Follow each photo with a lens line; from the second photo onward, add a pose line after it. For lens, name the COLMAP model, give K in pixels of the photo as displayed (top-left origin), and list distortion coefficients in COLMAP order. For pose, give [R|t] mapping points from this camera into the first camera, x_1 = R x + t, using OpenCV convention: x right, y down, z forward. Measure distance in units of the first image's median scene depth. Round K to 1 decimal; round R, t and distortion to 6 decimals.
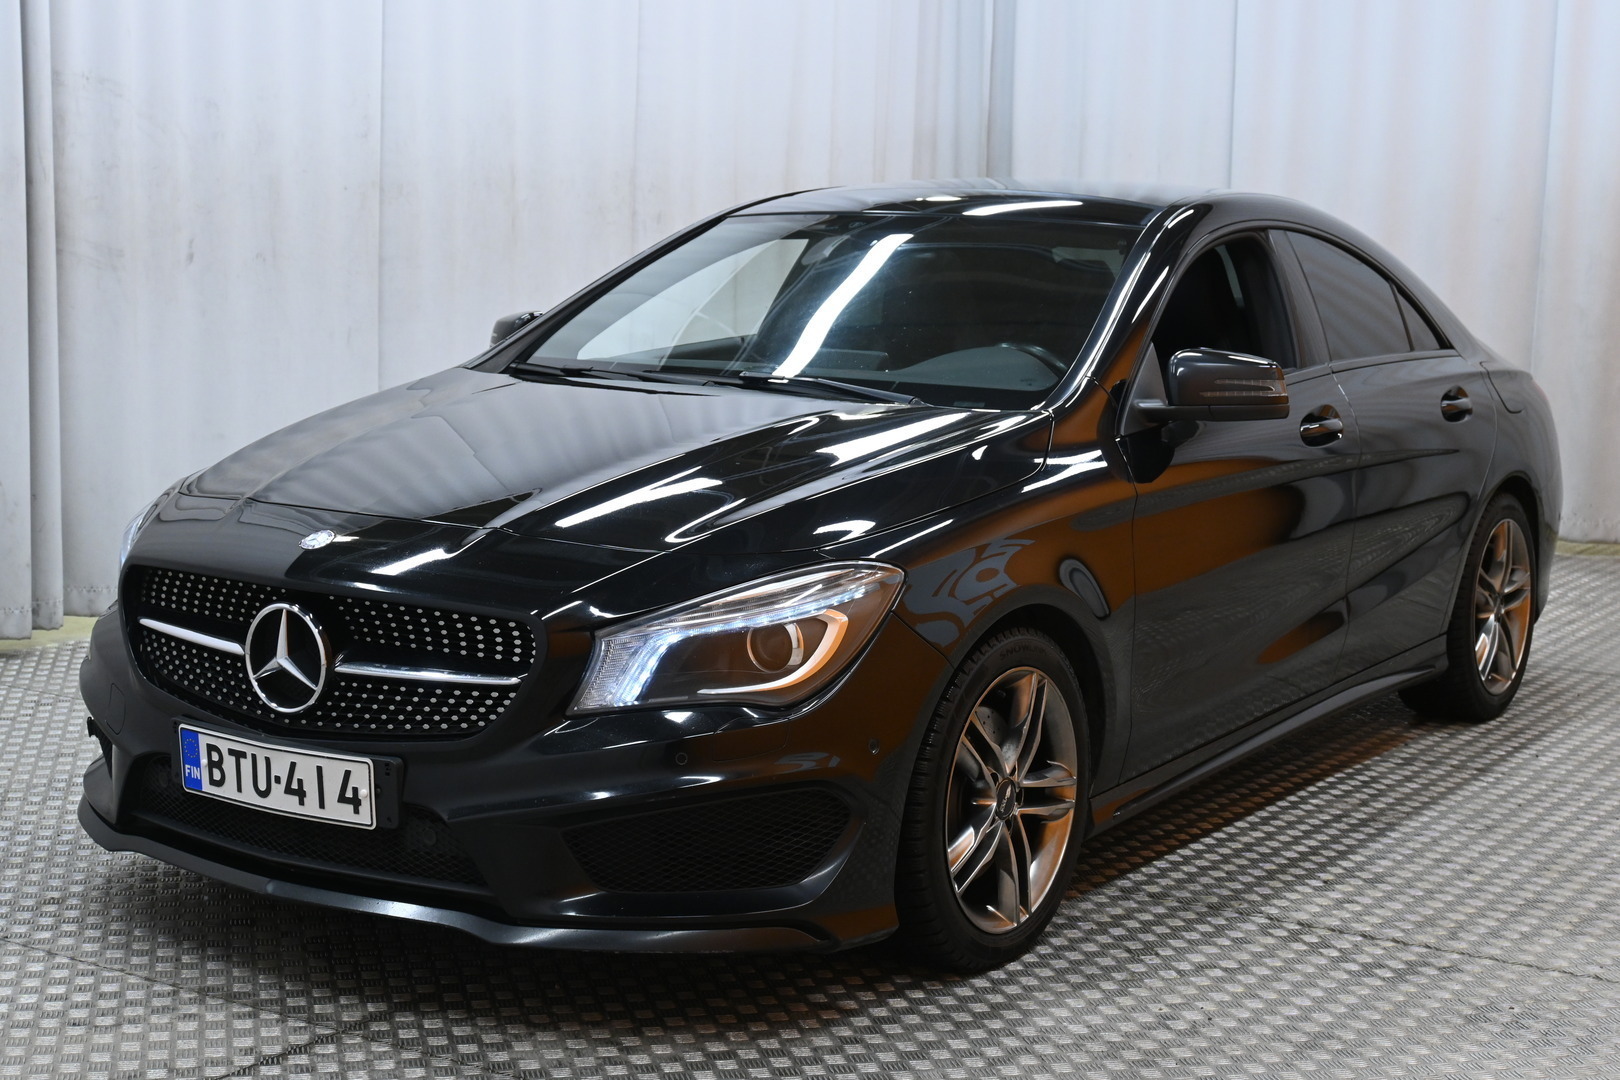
lens RADIAL K [[2475.3, 0, 810.0], [0, 2475.3, 540.0], [0, 0, 1]] dist [0.007640, -0.041856]
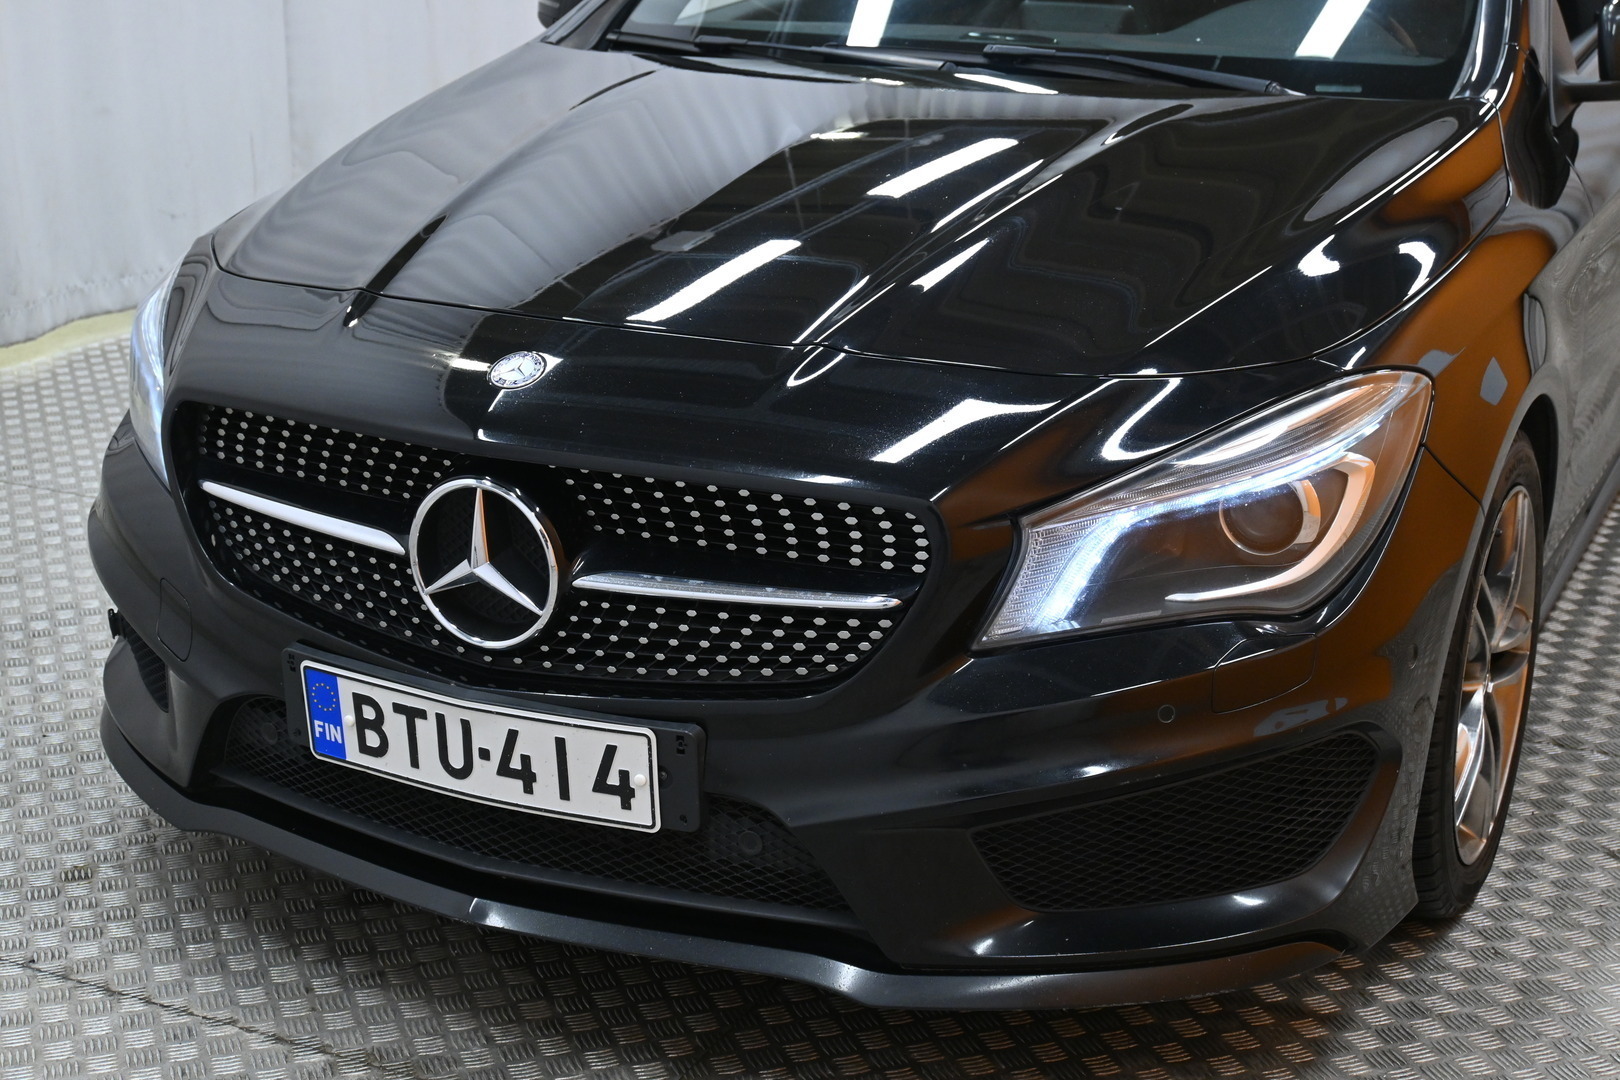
lens RADIAL K [[2300.8, 0, 810.0], [0, 2300.8, 540.0], [0, 0, 1]] dist [-0.007222, 0.074133]
pose [[0.992439, -0.053103, 0.110657, -0.195379], [0.032558, 0.983162, 0.179815, -0.060955], [-0.118342, -0.174853, 0.977457, 0.424387]]
